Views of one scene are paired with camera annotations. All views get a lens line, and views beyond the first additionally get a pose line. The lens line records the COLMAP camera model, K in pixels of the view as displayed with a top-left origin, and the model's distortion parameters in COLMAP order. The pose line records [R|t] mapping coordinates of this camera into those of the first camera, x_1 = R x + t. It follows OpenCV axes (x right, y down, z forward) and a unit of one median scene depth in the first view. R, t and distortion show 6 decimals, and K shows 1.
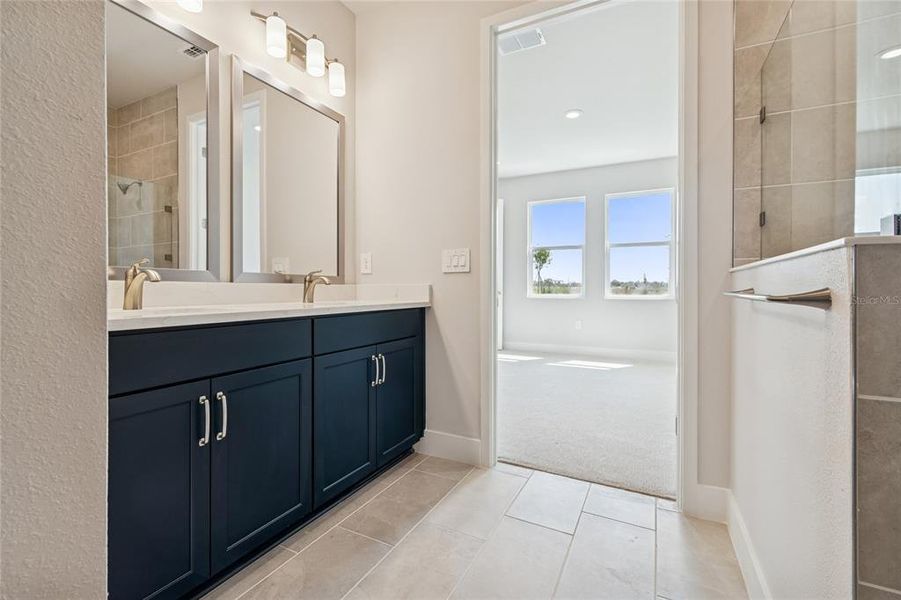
lens RADIAL K [[402.5, 0, 450.4], [0, 402.5, 290.7], [0, 0, 1]] dist [0.002344, -0.002807]
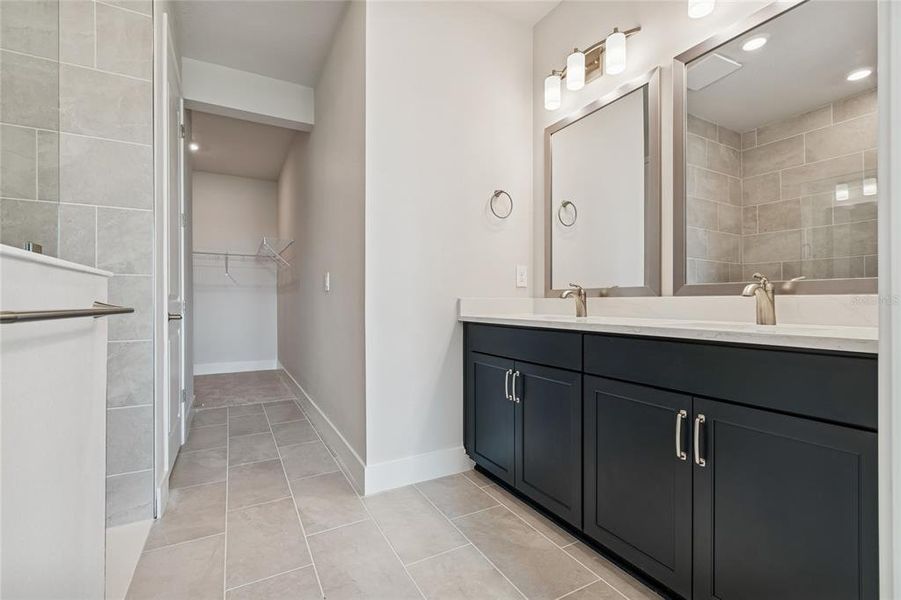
lens RADIAL K [[402.5, 0, 452.4], [0, 402.5, 303.9], [0, 0, 1]] dist [0.002344, -0.002807]
pose [[-0.566104, 0.000132, -0.824334, 0.602938], [-0.007911, 0.999953, 0.005593, -0.004783], [0.824296, 0.009688, -0.566077, 1.222288]]
